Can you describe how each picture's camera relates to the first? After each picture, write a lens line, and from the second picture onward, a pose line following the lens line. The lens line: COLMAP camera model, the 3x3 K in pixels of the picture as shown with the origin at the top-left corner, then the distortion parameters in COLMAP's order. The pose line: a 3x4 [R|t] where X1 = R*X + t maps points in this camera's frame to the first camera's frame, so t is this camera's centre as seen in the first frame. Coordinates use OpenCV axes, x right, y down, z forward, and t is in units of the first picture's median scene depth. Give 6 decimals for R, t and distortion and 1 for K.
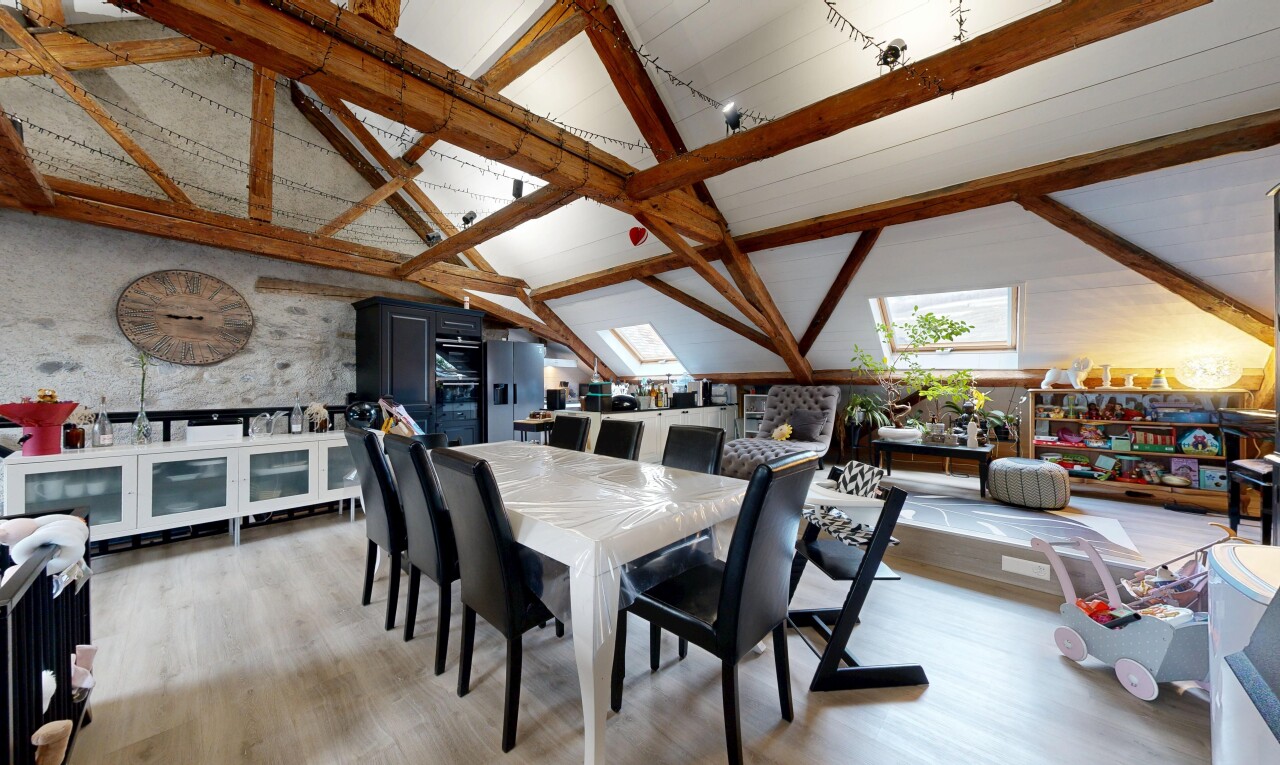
lens RADIAL K [[433.2, 0, 639.7], [0, 433.2, 384.0], [0, 0, 1]] dist [-0.000901, 0.000034]
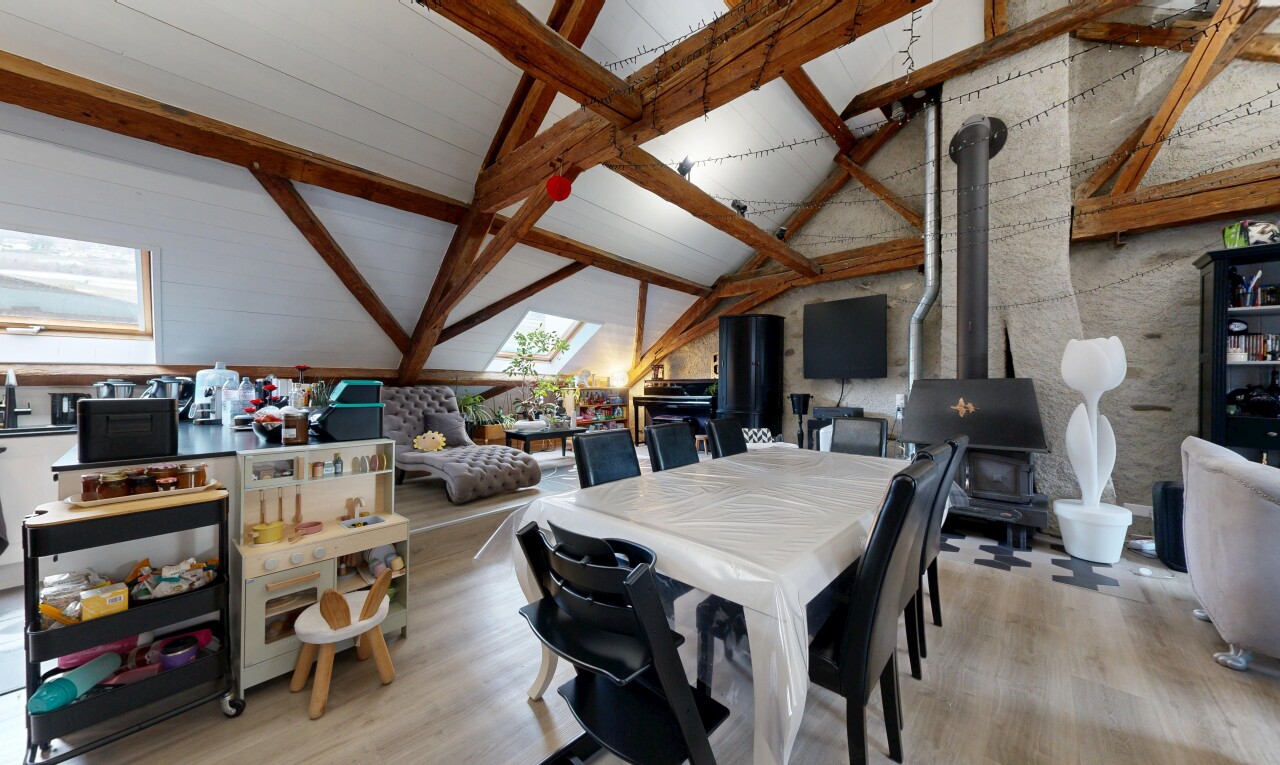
lens RADIAL K [[433.2, 0, 643.0], [0, 433.2, 387.4], [0, 0, 1]] dist [-0.000901, 0.000034]
pose [[-0.008143, -0.005881, 0.999950, -0.663331], [-0.000463, 0.999983, 0.005877, 0.001038], [-0.999967, -0.000415, -0.008145, 0.751796]]
